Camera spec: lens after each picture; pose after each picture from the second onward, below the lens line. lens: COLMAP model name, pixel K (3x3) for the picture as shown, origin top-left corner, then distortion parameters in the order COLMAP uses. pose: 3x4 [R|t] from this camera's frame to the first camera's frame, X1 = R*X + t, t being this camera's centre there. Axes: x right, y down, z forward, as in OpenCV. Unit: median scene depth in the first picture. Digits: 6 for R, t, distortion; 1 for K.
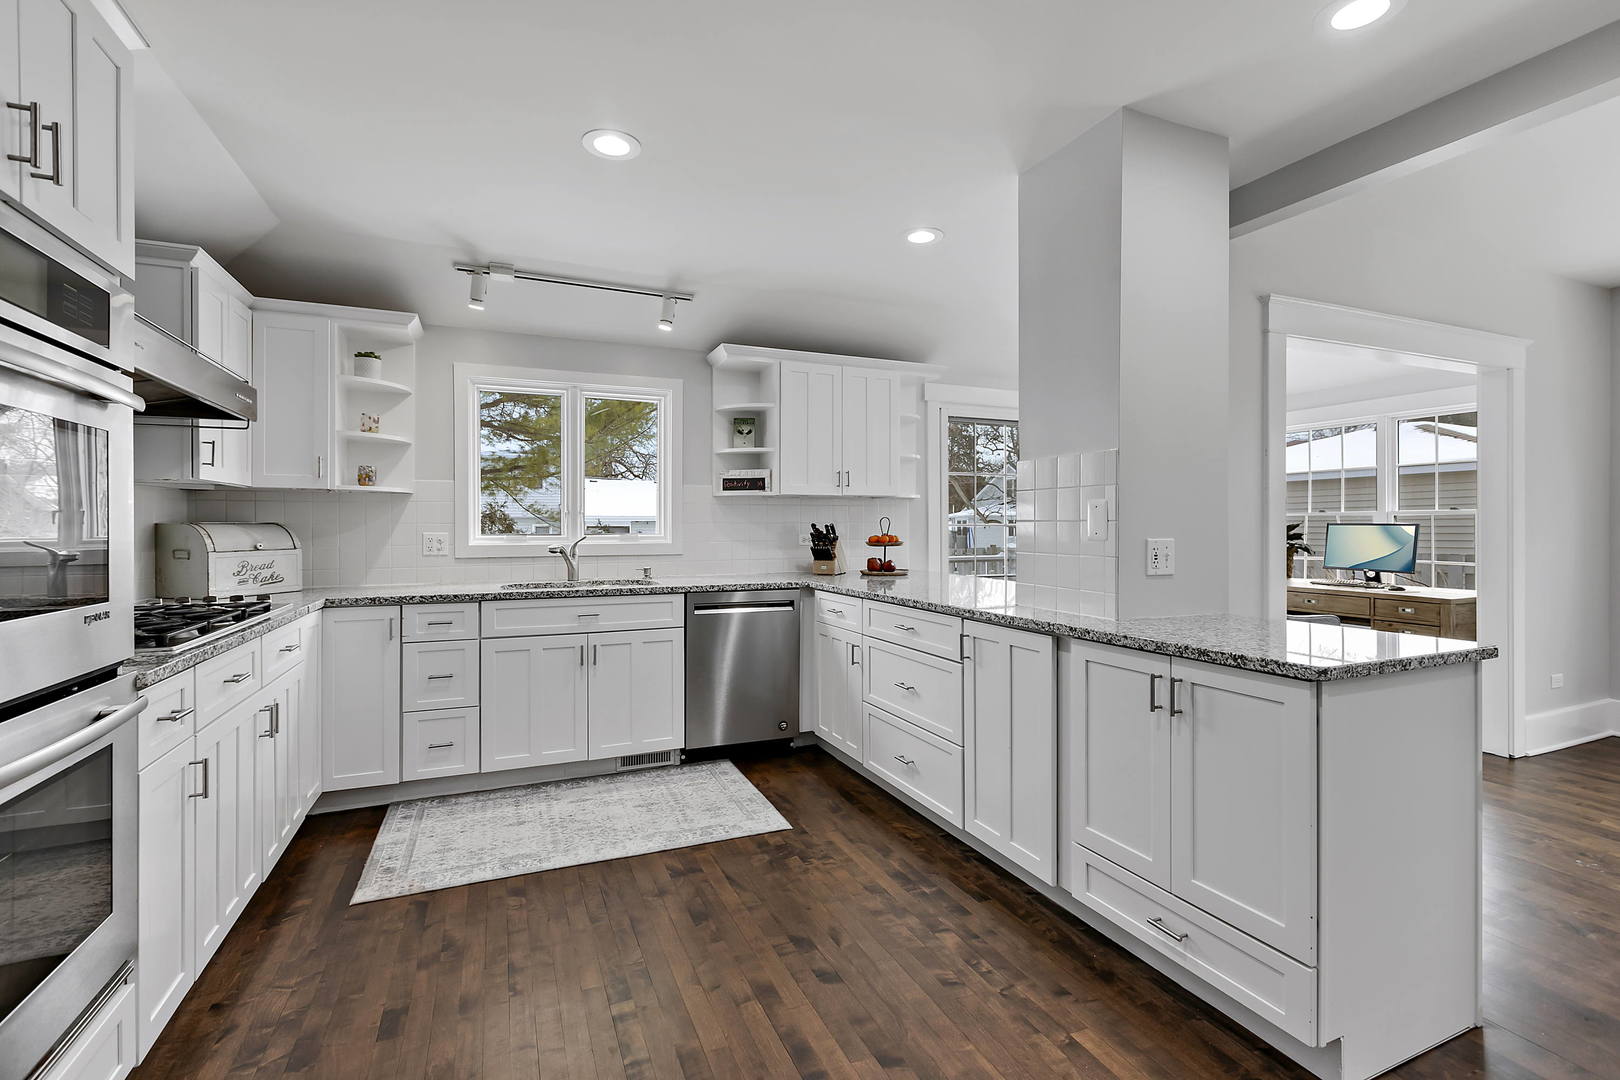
lens RADIAL K [[741.0, 0, 816.6], [0, 741.0, 530.1], [0, 0, 1]] dist [0.002704, 0.001718]
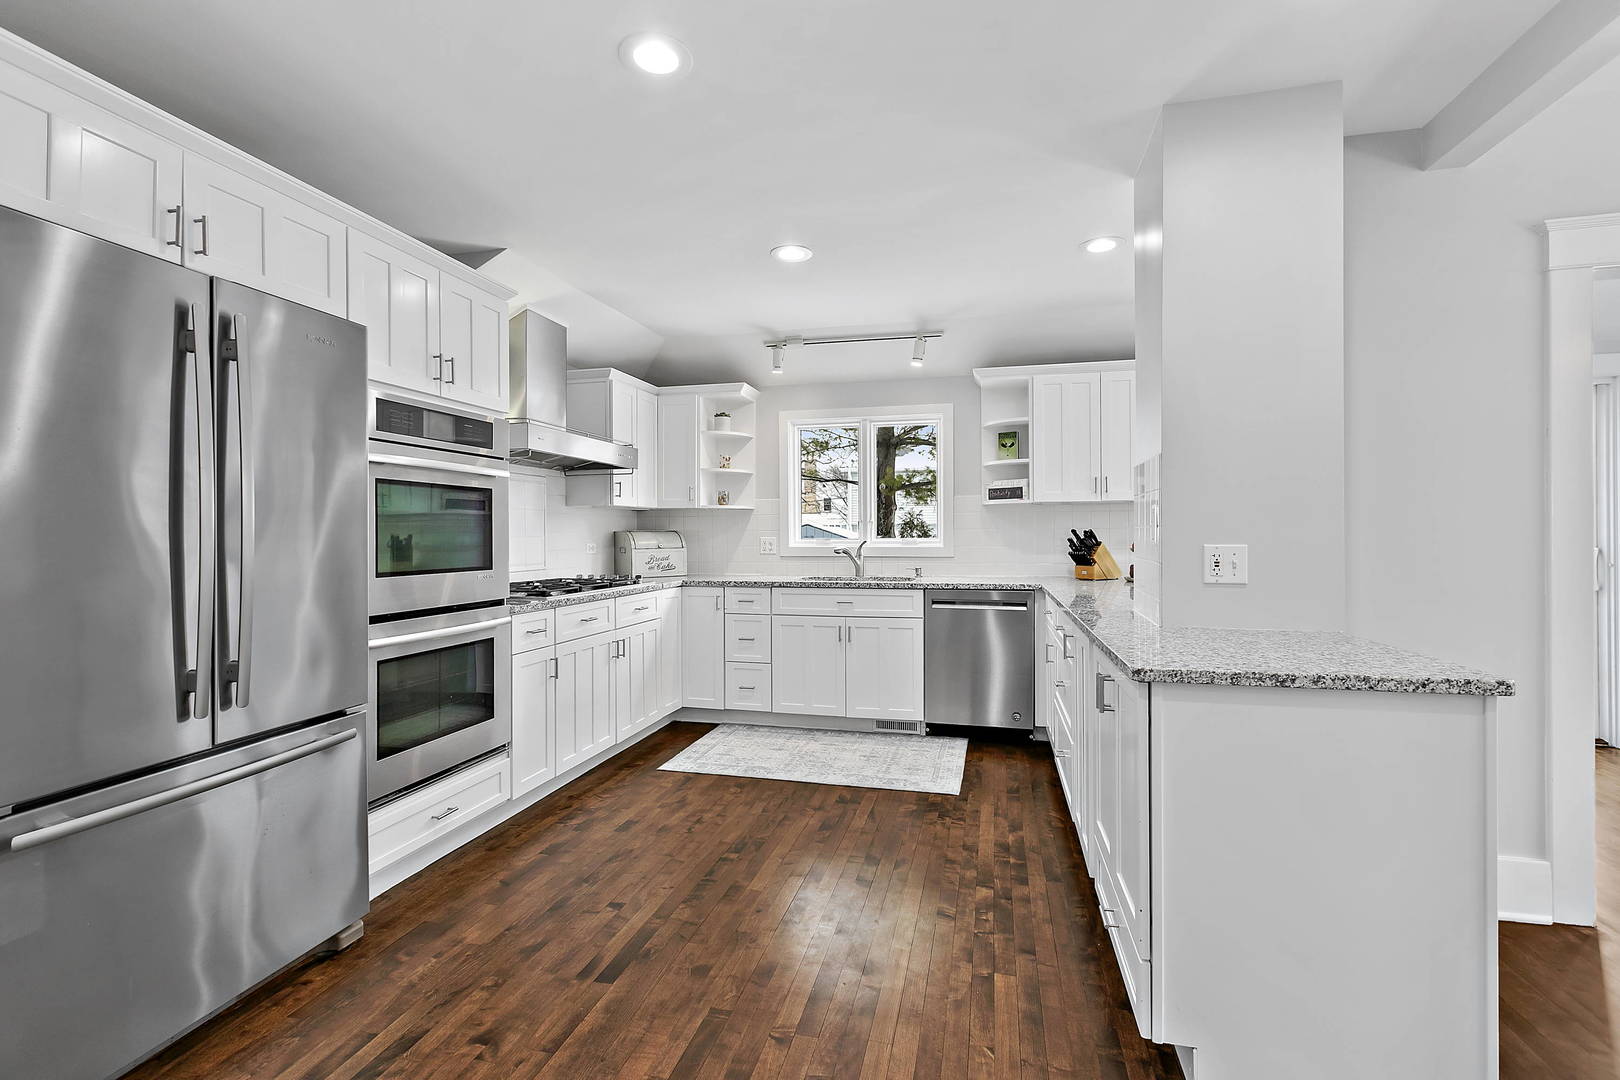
lens RADIAL K [[741.0, 0, 805.8], [0, 741.0, 538.7], [0, 0, 1]] dist [0.002704, 0.001718]
pose [[0.790335, 0.003059, -0.612668, 0.436610], [-0.000413, 0.999990, 0.004459, -0.000376], [0.612675, -0.003271, 0.790328, -0.047544]]
